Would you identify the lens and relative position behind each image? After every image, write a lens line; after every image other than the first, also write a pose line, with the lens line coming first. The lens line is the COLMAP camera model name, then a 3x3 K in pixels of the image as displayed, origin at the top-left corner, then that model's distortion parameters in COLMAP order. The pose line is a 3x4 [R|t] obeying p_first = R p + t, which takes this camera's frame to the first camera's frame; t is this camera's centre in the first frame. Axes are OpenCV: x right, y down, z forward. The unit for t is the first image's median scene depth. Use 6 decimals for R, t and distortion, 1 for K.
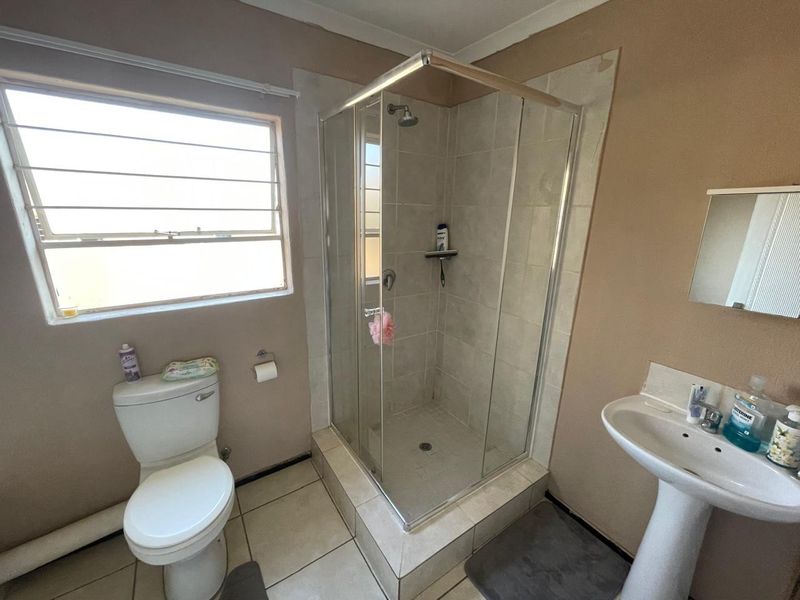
lens RADIAL K [[327.4, 0, 401.9], [0, 327.4, 297.2], [0, 0, 1]] dist [0.005594, -0.001421]
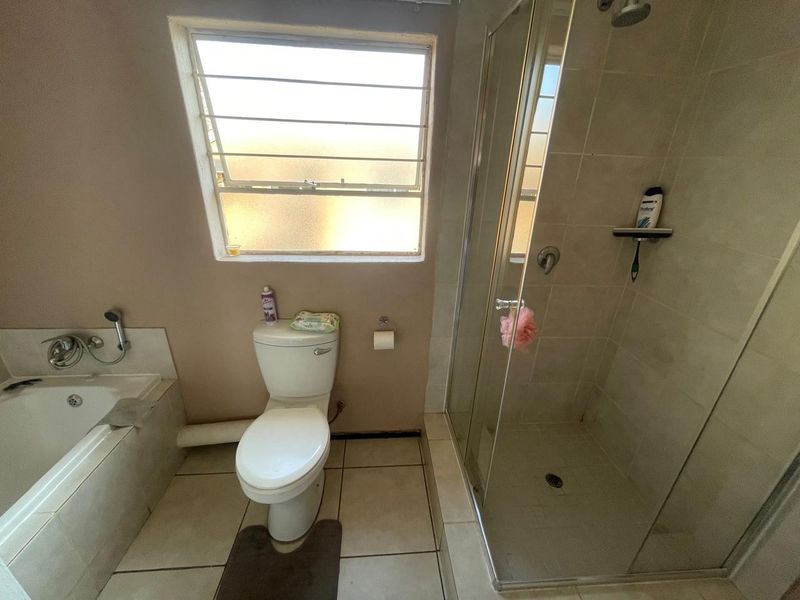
lens RADIAL K [[327.4, 0, 401.9], [0, 327.4, 296.0], [0, 0, 1]] dist [0.005594, -0.001421]
pose [[0.868380, 0.197901, -0.454699, 0.031312], [-0.145513, 0.978244, 0.147867, -0.042454], [0.474070, -0.062240, 0.878285, 0.210470]]
